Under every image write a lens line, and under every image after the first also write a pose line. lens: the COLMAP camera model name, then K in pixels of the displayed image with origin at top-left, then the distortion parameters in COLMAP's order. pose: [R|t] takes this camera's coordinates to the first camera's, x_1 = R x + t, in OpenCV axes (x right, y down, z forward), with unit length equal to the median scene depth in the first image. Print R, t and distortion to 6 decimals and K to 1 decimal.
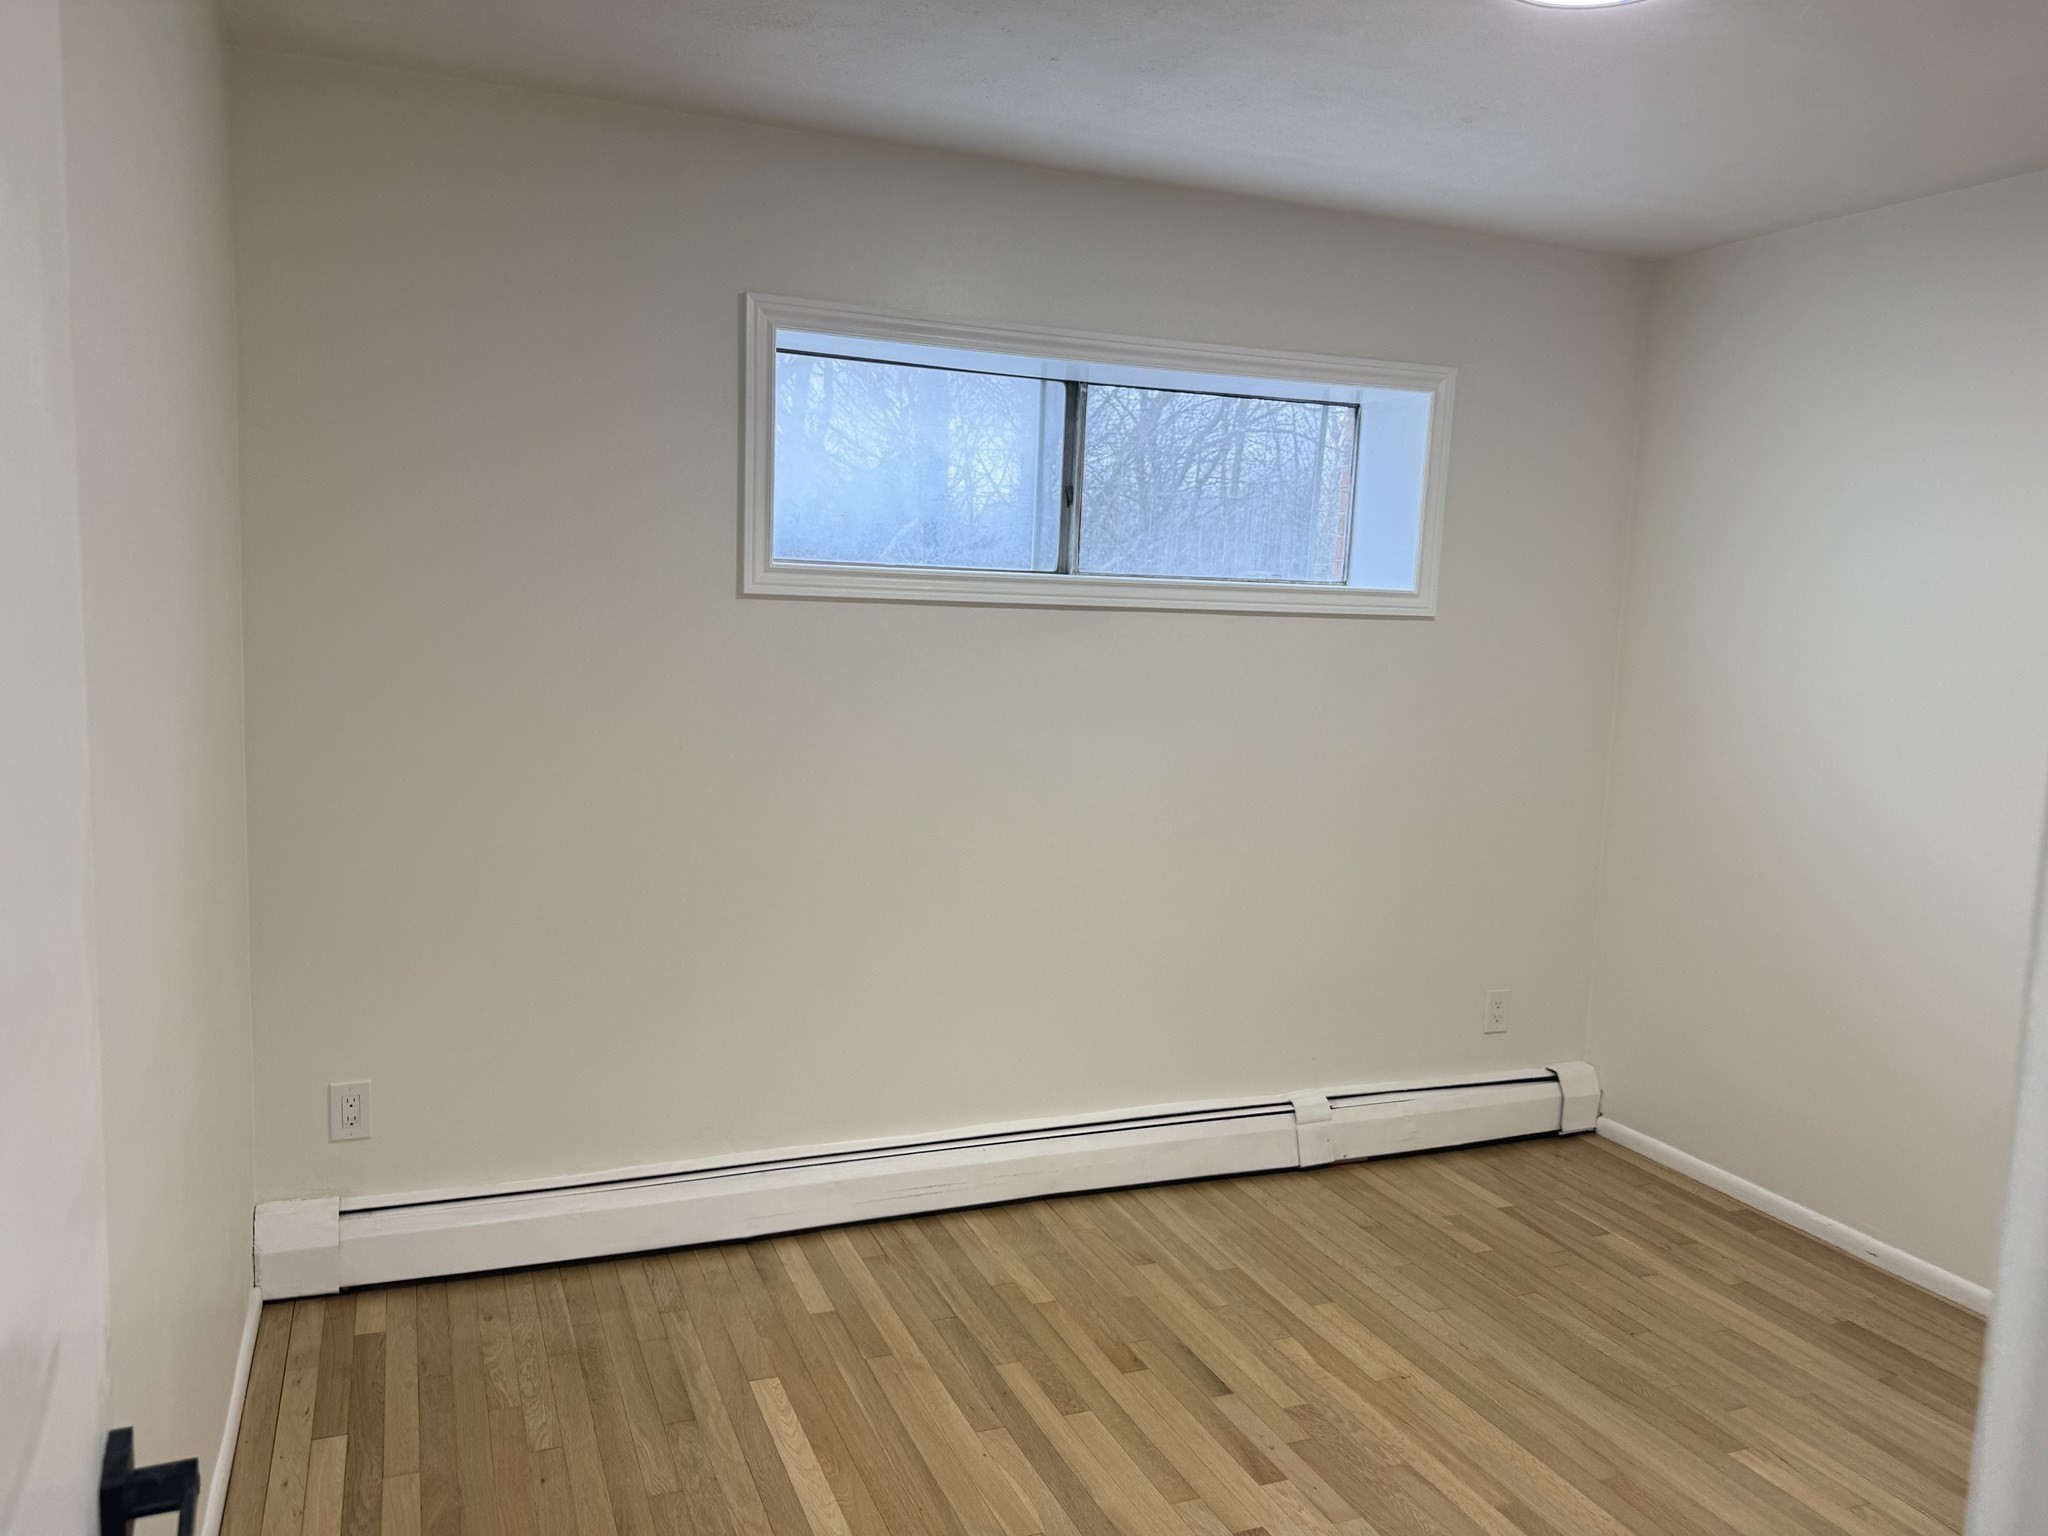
lens RADIAL K [[1487.7, 0, 1020.4], [0, 1487.7, 773.0], [0, 0, 1]] dist [0.022912, -0.041843]
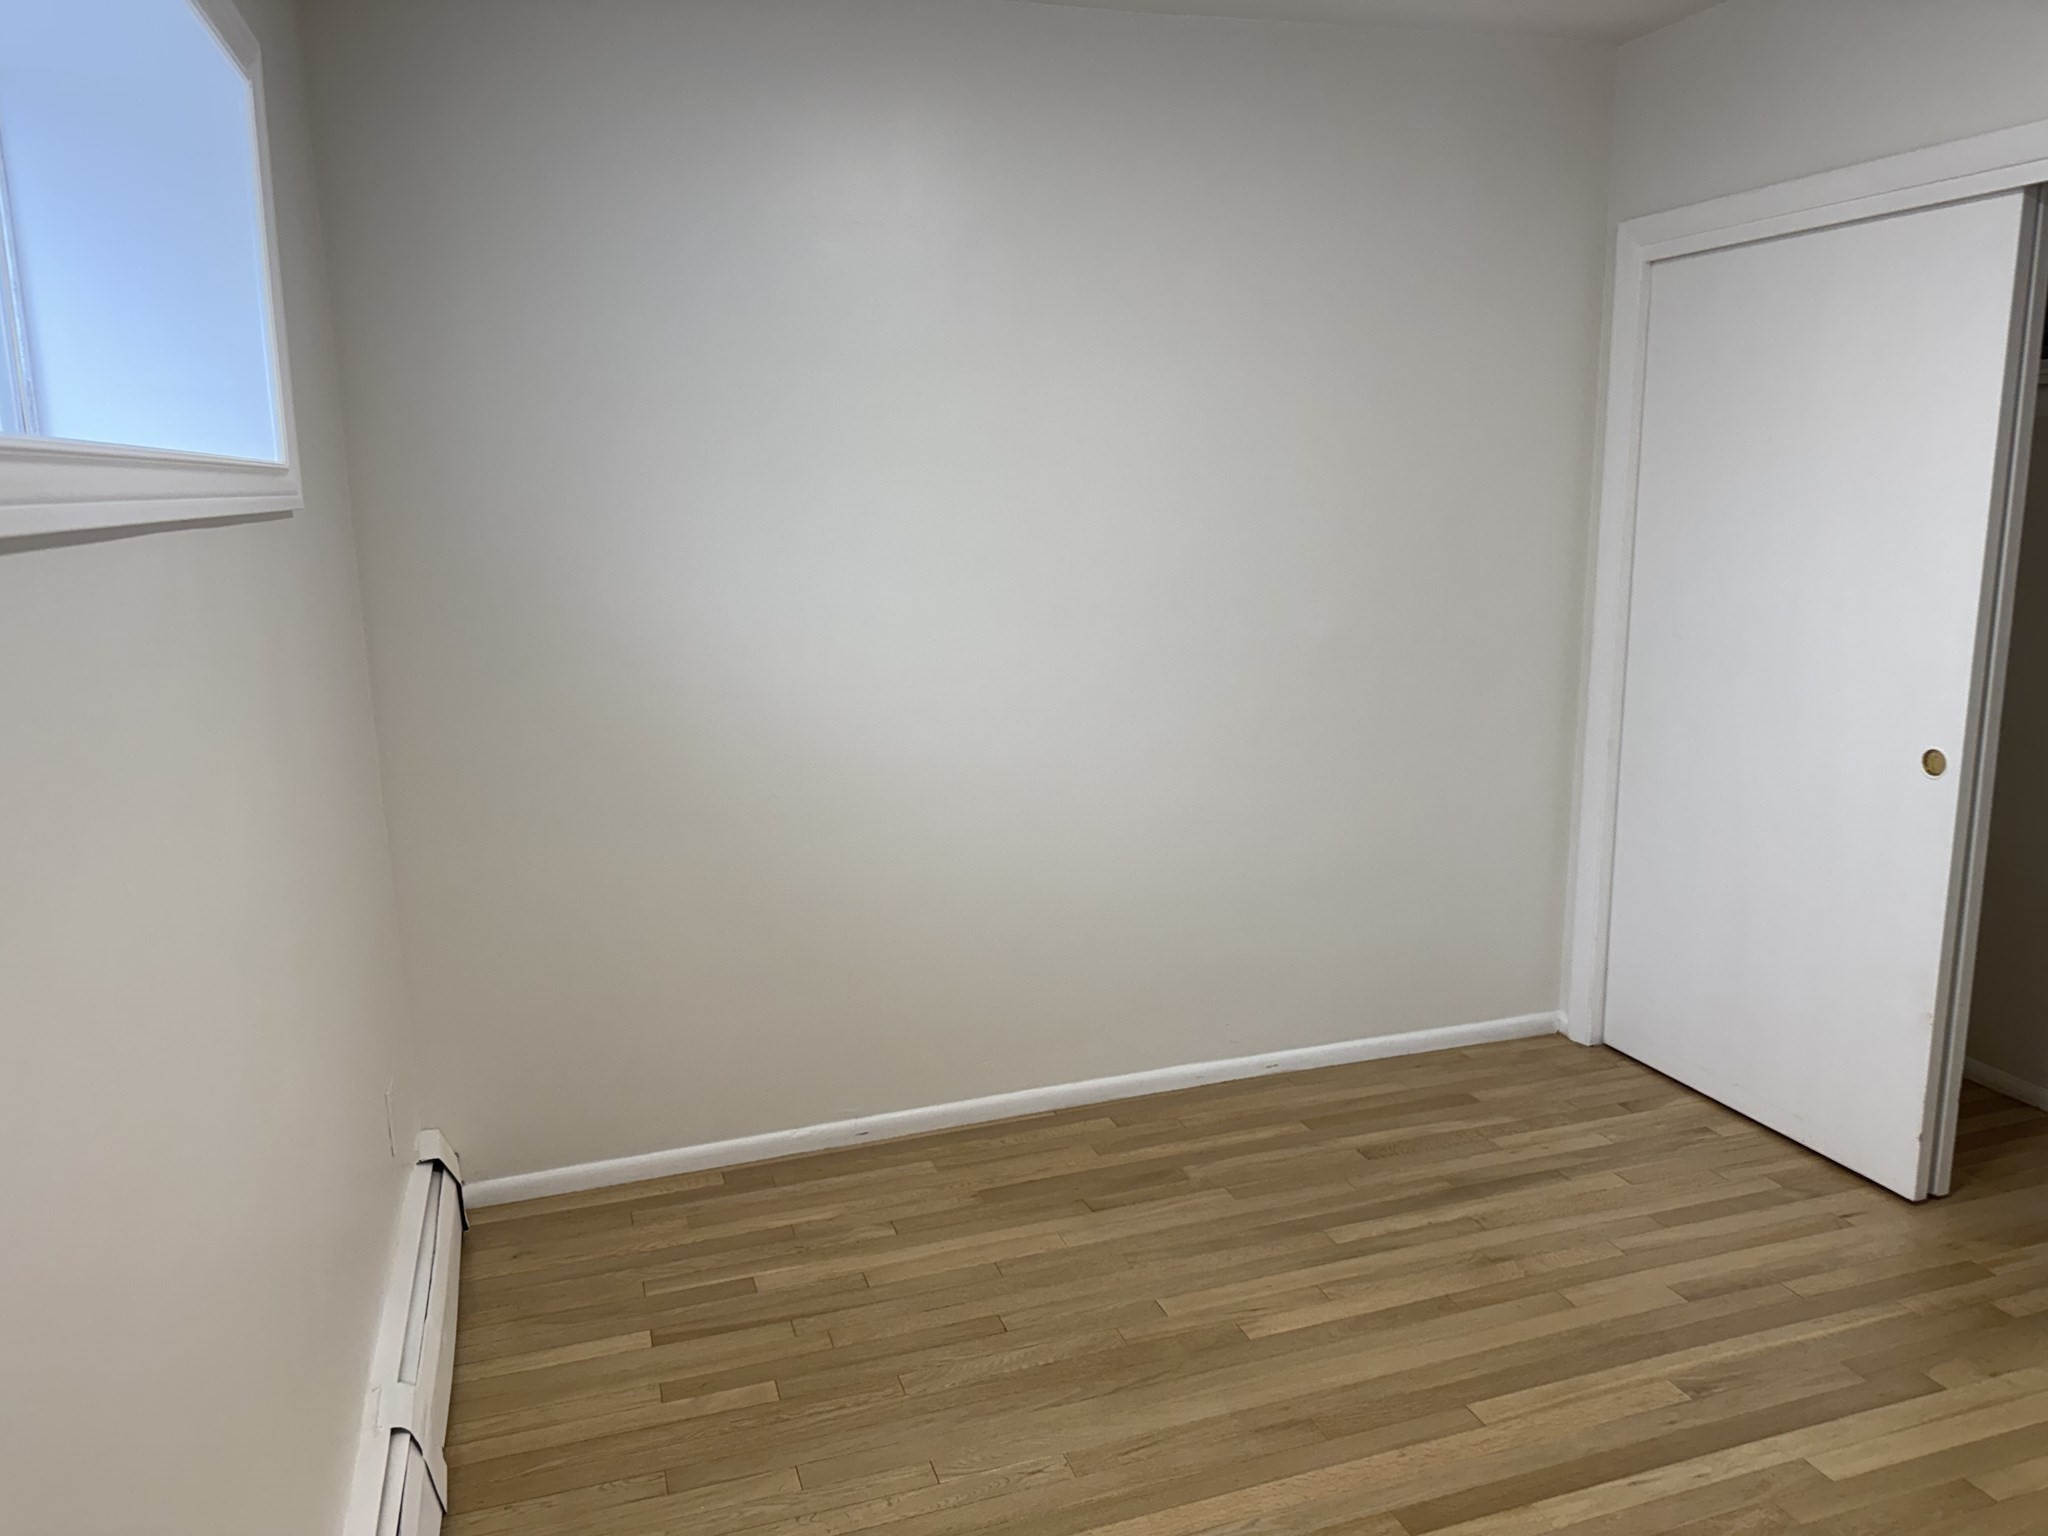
lens RADIAL K [[1487.7, 0, 1024.0], [0, 1487.7, 764.4], [0, 0, 1]] dist [0.022912, -0.041843]
pose [[0.109599, -0.243055, 0.963801, -0.281845], [0.171624, 0.959706, 0.222506, -0.099859], [-0.979047, 0.141025, 0.146897, 0.728380]]
